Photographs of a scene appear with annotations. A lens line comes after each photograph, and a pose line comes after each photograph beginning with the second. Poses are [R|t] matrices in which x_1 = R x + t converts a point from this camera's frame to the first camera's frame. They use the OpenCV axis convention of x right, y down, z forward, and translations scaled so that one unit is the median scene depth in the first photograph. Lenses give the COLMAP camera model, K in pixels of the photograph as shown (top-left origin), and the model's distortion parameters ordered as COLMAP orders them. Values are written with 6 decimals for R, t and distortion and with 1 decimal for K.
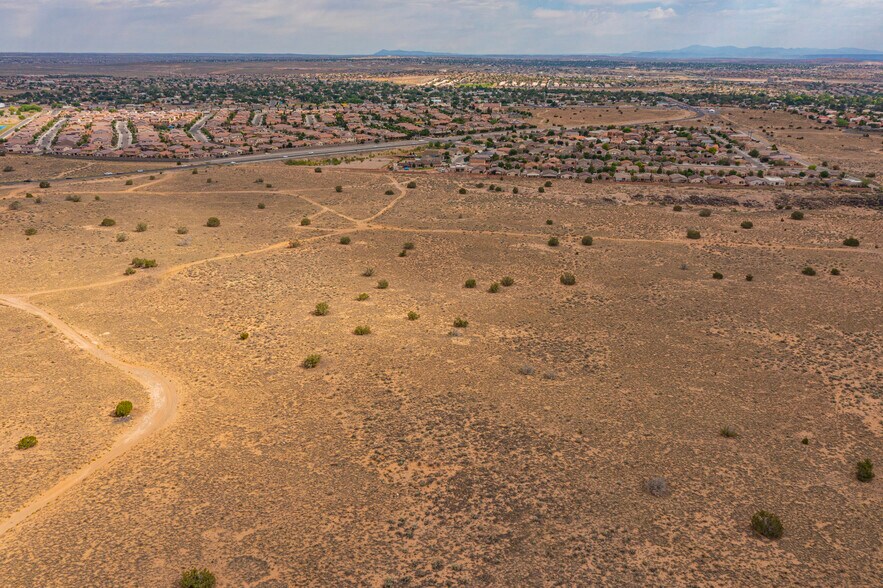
lens RADIAL K [[696.5, 0, 440.6], [0, 696.5, 295.4], [0, 0, 1]] dist [-0.007404, 0.014434]
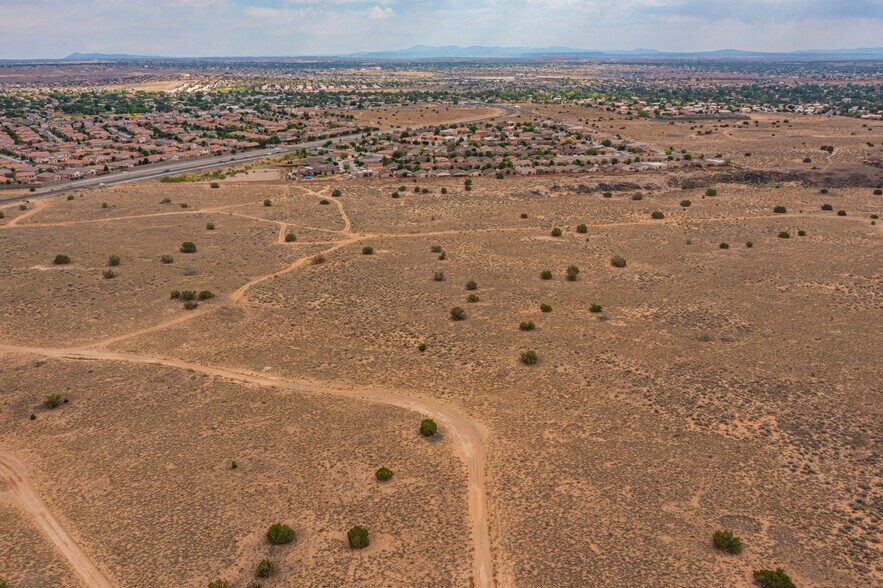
lens RADIAL K [[743.9, 0, 441.7], [0, 743.9, 293.4], [0, 0, 1]] dist [-0.000204, -0.002388]
pose [[0.935757, -0.118665, 0.332081, -0.361240], [0.126535, 0.991960, -0.002092, -0.006052], [-0.329163, 0.043977, 0.943249, 0.017394]]
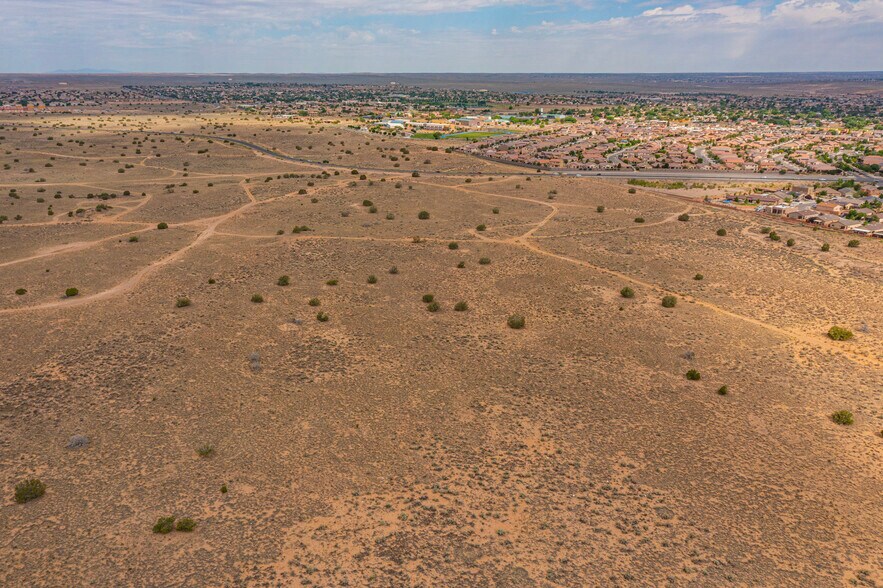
lens RADIAL K [[696.5, 0, 444.8], [0, 696.5, 294.7], [0, 0, 1]] dist [-0.007404, 0.014434]
pose [[0.636355, 0.228381, -0.736814, 0.620870], [-0.247327, 0.965148, 0.085550, -0.088531], [0.730672, 0.127794, 0.670661, 0.263599]]
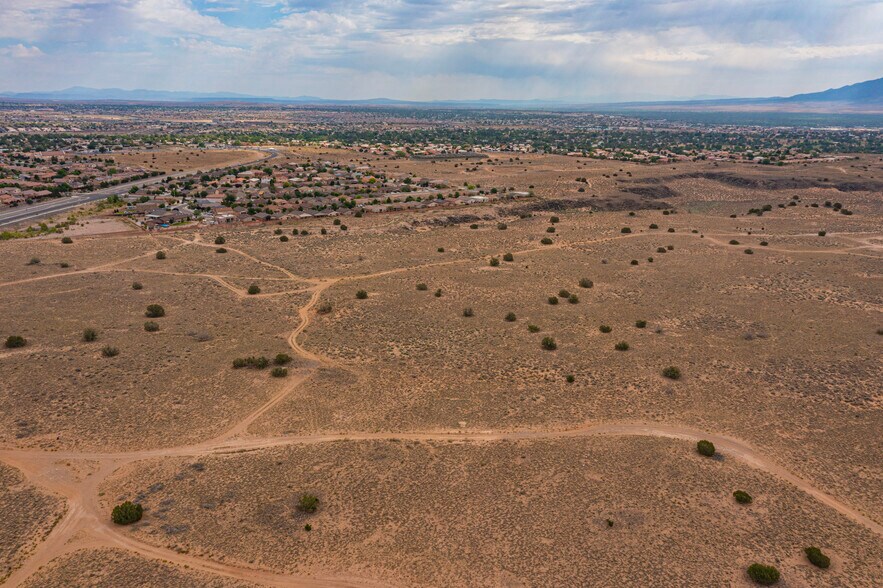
lens RADIAL K [[696.5, 0, 441.8], [0, 696.5, 290.0], [0, 0, 1]] dist [-0.007404, 0.014434]
pose [[0.698291, -0.182803, 0.692078, -0.658708], [0.225355, 0.973820, 0.029843, -0.083205], [-0.679415, 0.135124, 0.721205, 0.243752]]
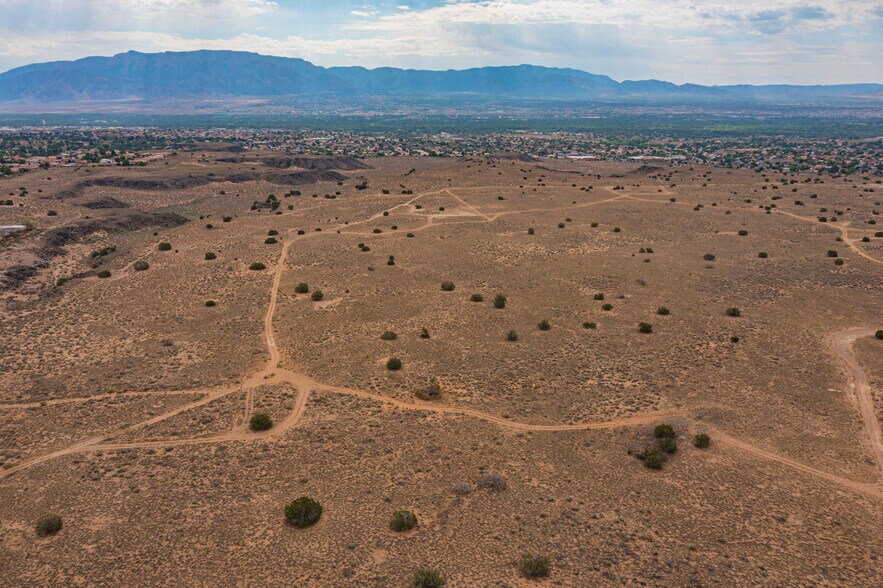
lens RADIAL K [[696.5, 0, 445.9], [0, 696.5, 299.0], [0, 0, 1]] dist [-0.007404, 0.014434]
pose [[-0.327470, -0.254412, 0.909966, -0.702348], [0.304214, 0.883396, 0.356462, -0.335997], [-0.894548, 0.393555, -0.211890, 1.006998]]
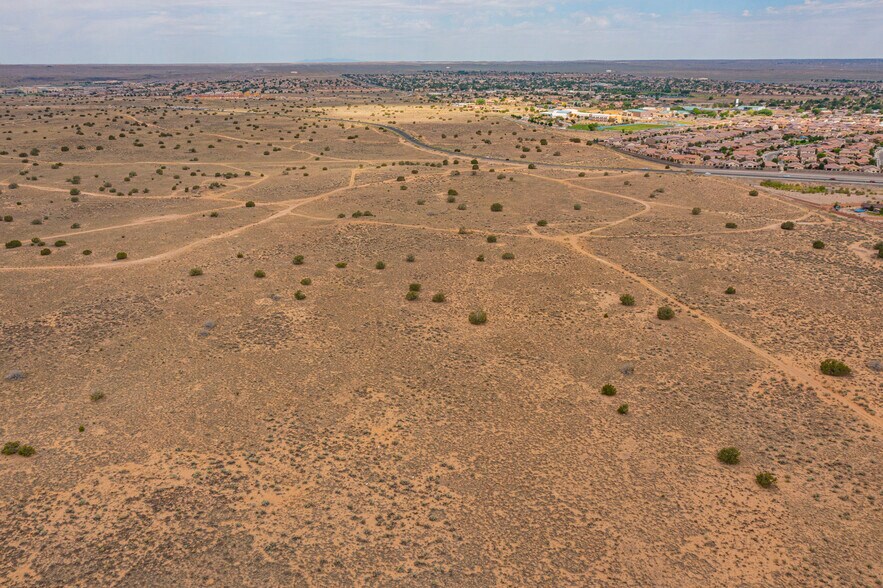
lens RADIAL K [[718.0, 0, 444.7], [0, 718.0, 296.8], [0, 0, 1]] dist [-0.007823, 0.014734]
pose [[0.376102, 0.281072, -0.882919, 0.764531], [-0.293510, 0.939950, 0.174199, -0.154022], [0.878862, 0.193628, 0.436015, 0.453755]]
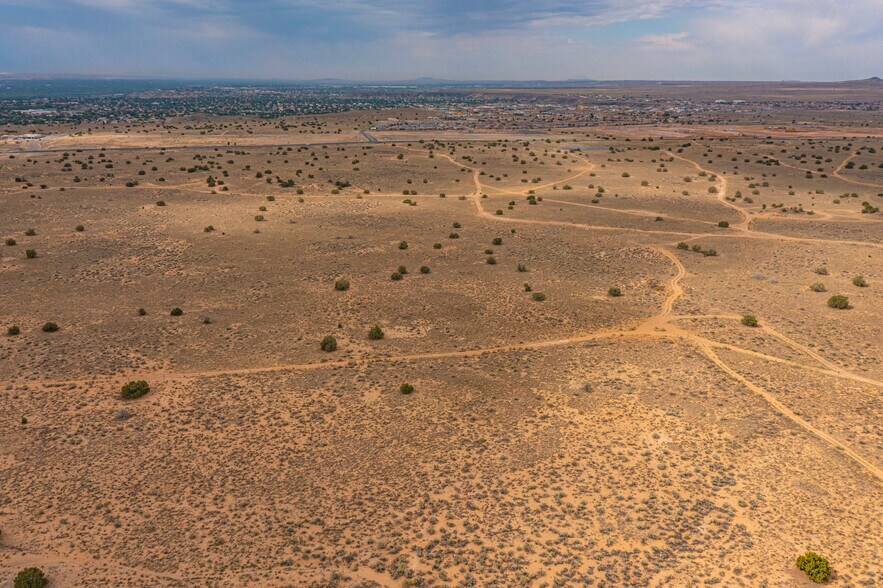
lens RADIAL K [[696.5, 0, 434.9], [0, 696.5, 293.1], [0, 0, 1]] dist [-0.007404, 0.014434]
pose [[-0.935308, 0.091041, -0.341921, 0.333349], [-0.120910, 0.825928, 0.550657, -0.487308], [0.332534, 0.556376, -0.761490, 1.476458]]
